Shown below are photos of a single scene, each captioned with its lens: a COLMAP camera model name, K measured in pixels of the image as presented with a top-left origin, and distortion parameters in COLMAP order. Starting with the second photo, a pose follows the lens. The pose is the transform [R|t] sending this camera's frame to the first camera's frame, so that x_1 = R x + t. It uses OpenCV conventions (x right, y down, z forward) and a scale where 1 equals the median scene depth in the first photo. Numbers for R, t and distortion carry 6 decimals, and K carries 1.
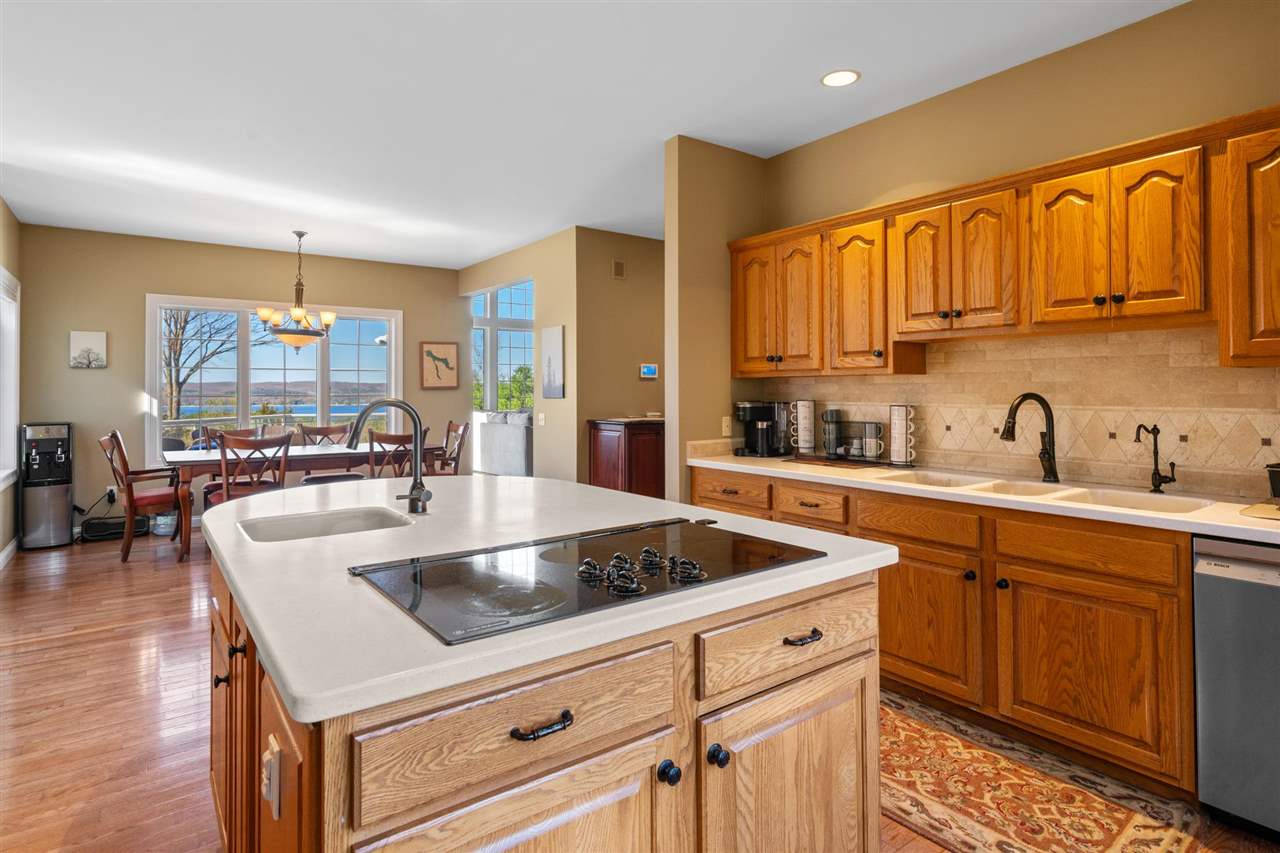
lens RADIAL K [[662.1, 0, 651.3], [0, 662.1, 379.7], [0, 0, 1]] dist [-0.005284, -0.000345]
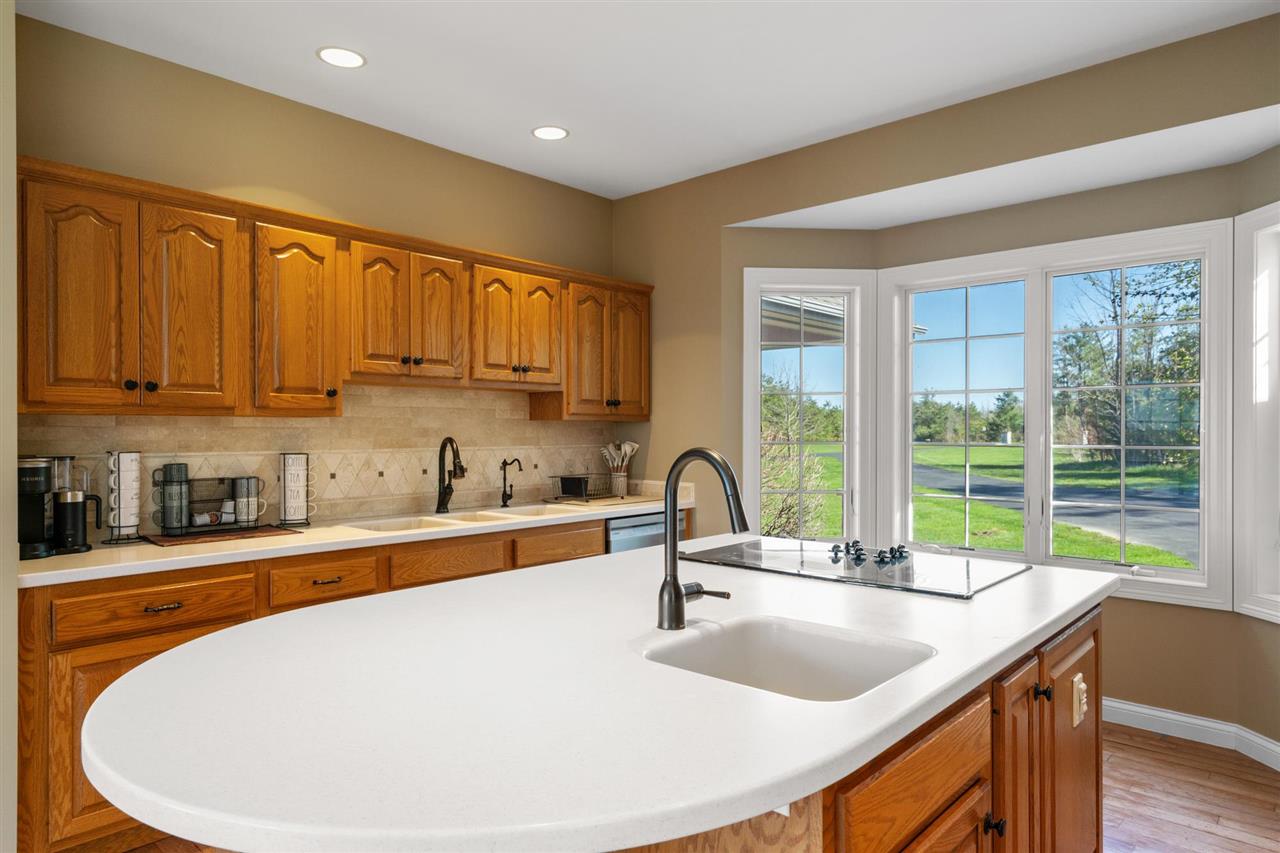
lens RADIAL K [[783.6, 0, 637.8], [0, 783.6, 433.0], [0, 0, 1]] dist [-0.006150, 0.002230]
pose [[-0.179451, 0.002793, 0.983763, -0.796322], [-0.011277, 0.999924, -0.004896, 0.014878], [-0.983702, -0.011973, -0.179406, 0.867507]]
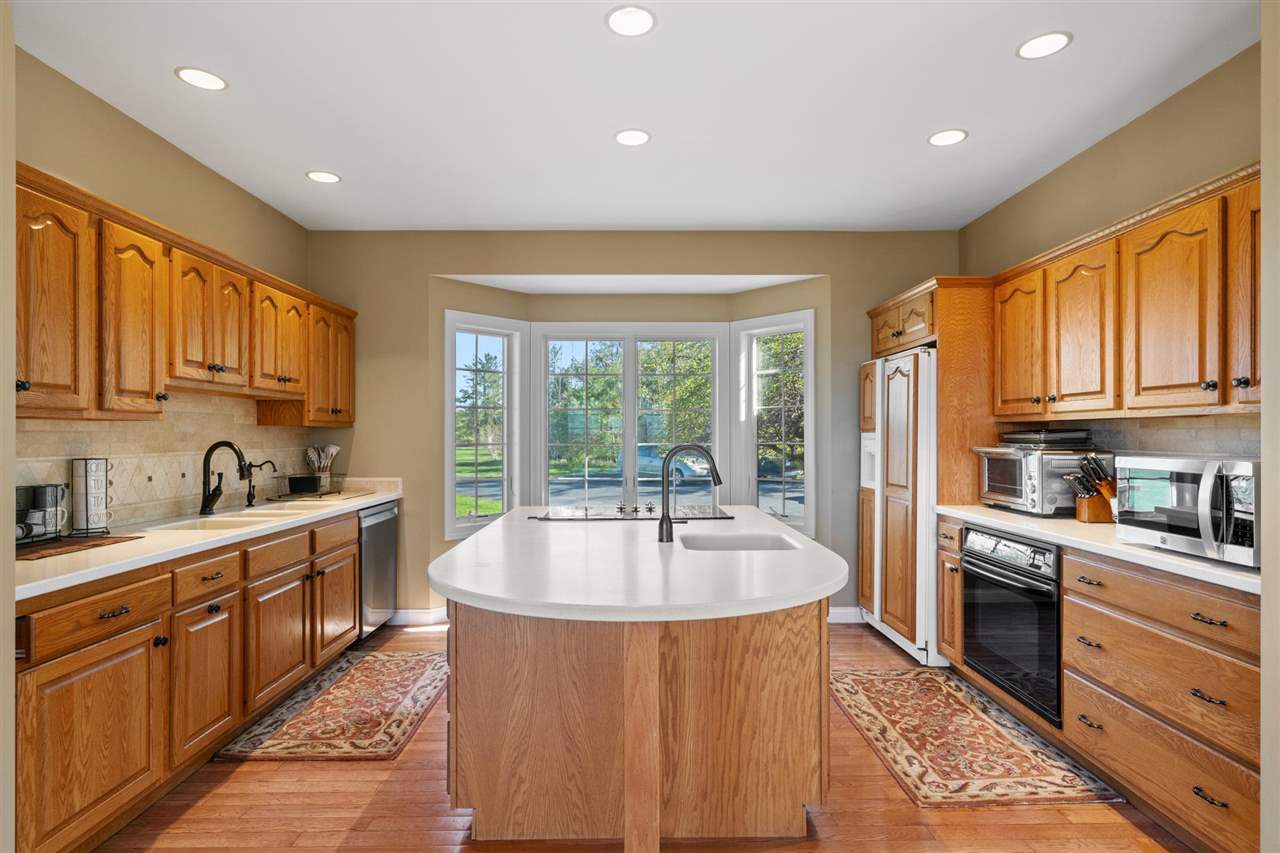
lens RADIAL K [[699.9, 0, 641.8], [0, 699.9, 433.2], [0, 0, 1]] dist [-0.000966, -0.001295]
pose [[-0.806628, 0.009361, 0.590985, -0.771070], [-0.001698, 0.999834, -0.018155, 0.025966], [-0.591057, -0.015648, -0.806478, 1.497351]]
